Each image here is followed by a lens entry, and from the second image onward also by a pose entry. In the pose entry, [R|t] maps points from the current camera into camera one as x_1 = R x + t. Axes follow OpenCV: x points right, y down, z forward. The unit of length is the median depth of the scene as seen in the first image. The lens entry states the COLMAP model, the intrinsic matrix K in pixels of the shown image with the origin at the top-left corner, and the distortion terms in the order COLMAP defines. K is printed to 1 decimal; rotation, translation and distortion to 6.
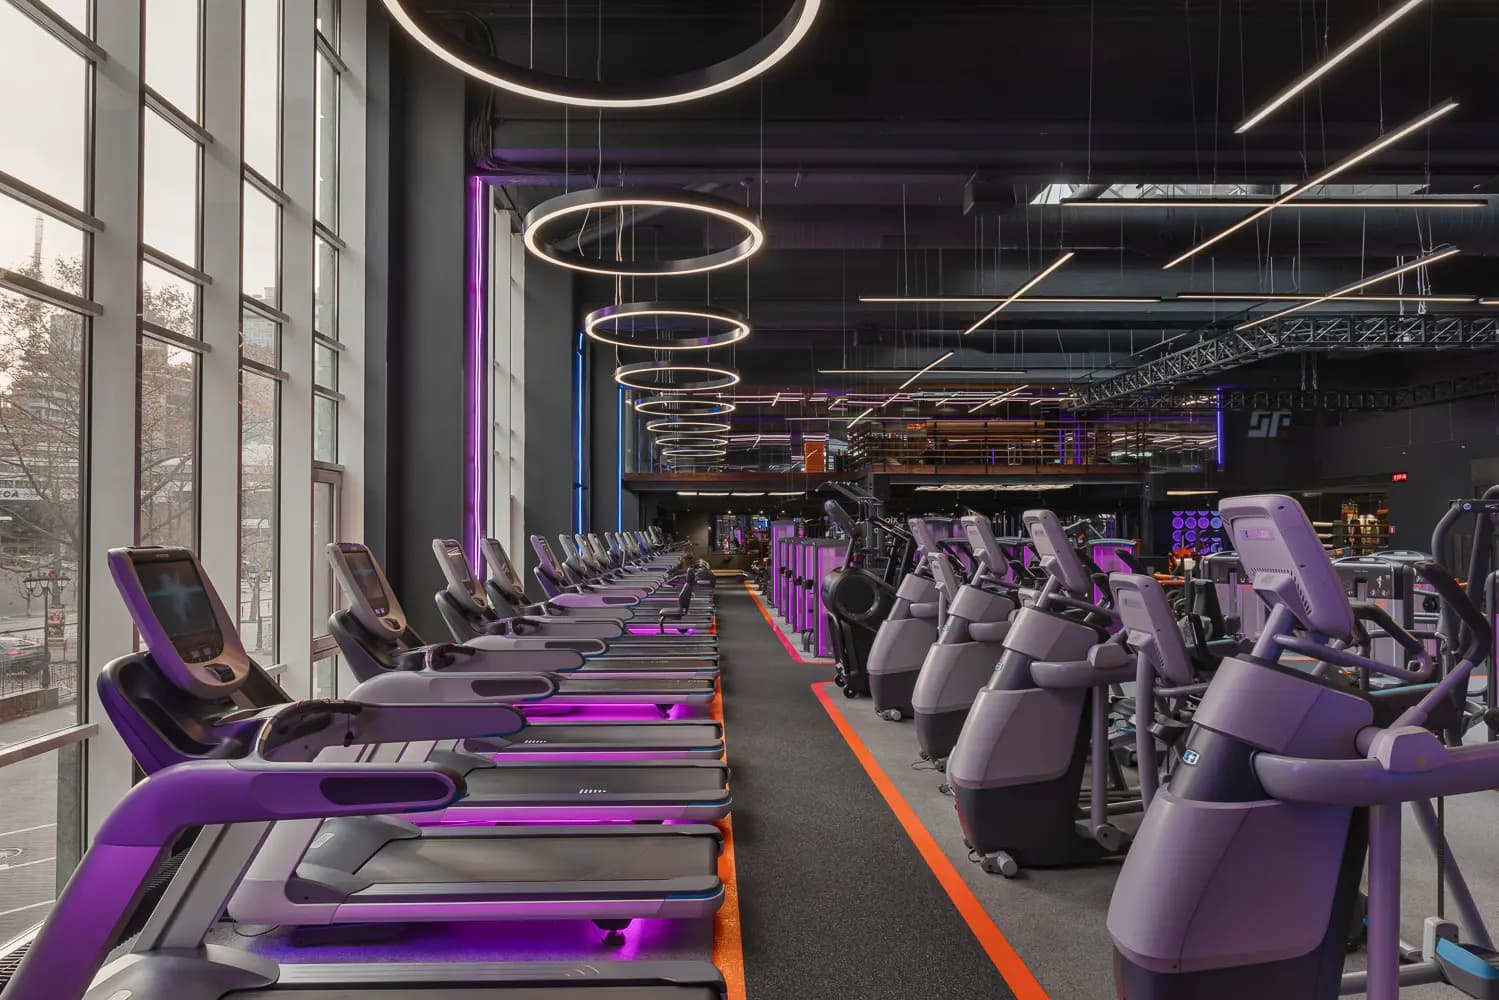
lens RADIAL K [[720.2, 0, 749.5], [0, 720.2, 500.0], [0, 0, 1]] dist [0.000257, 0.000091]
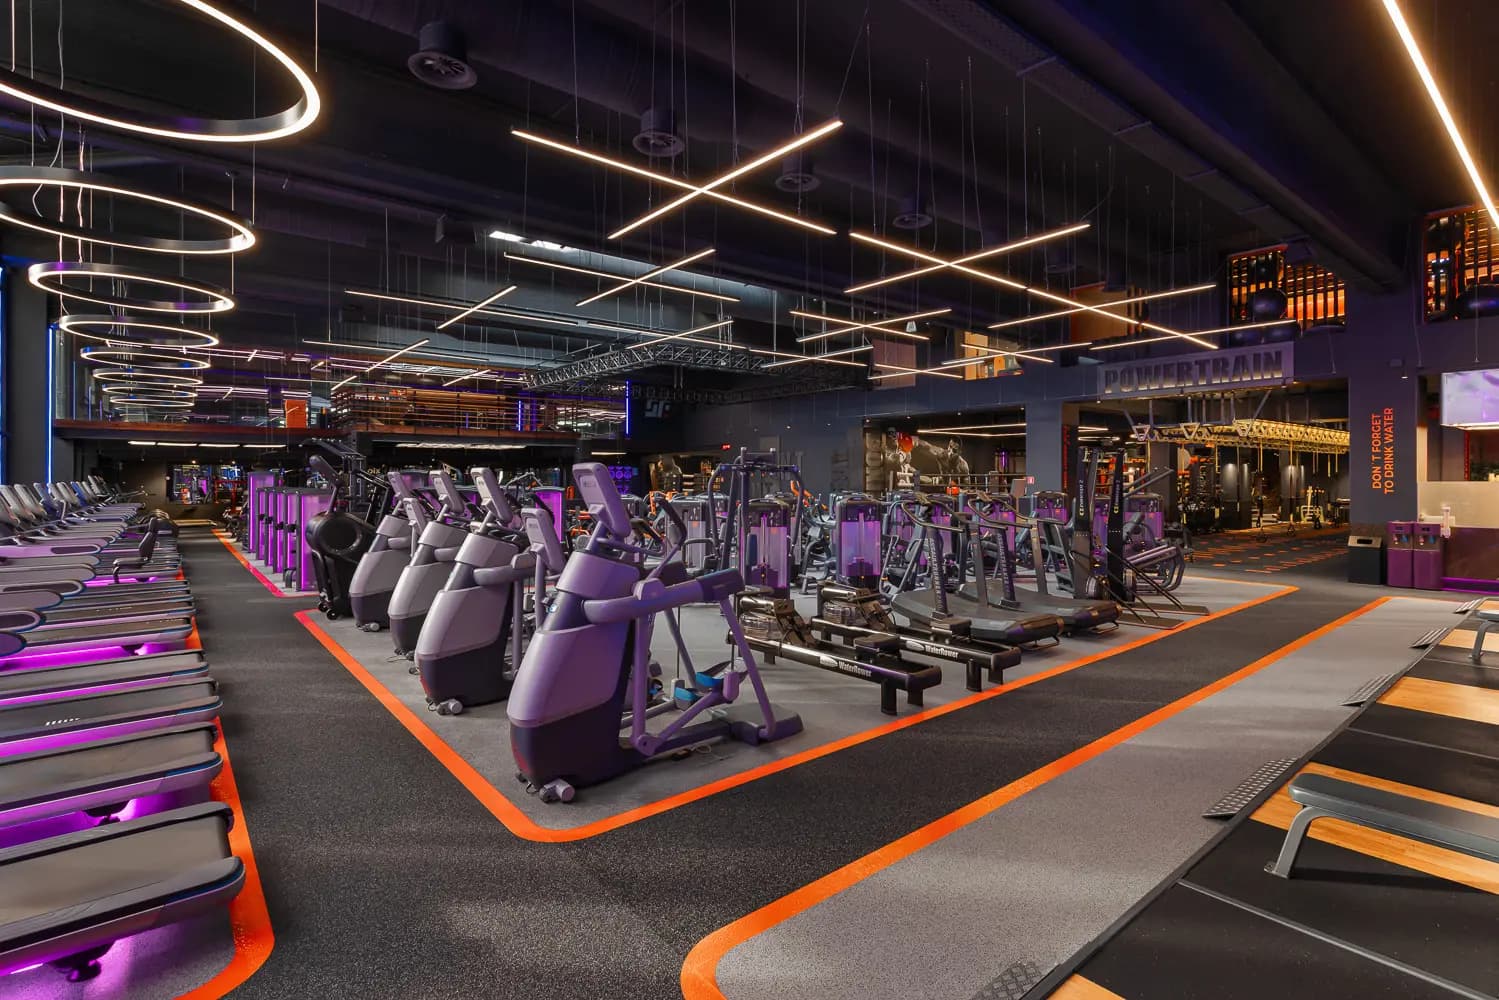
lens RADIAL K [[715.3, 0, 751.6], [0, 715.3, 479.5], [0, 0, 1]] dist [0.001524, 0.001115]
pose [[0.781932, -0.000233, 0.623364, -0.056205], [-0.027284, 0.999029, 0.034597, -0.019106], [-0.622767, -0.044060, 0.781166, -0.342296]]
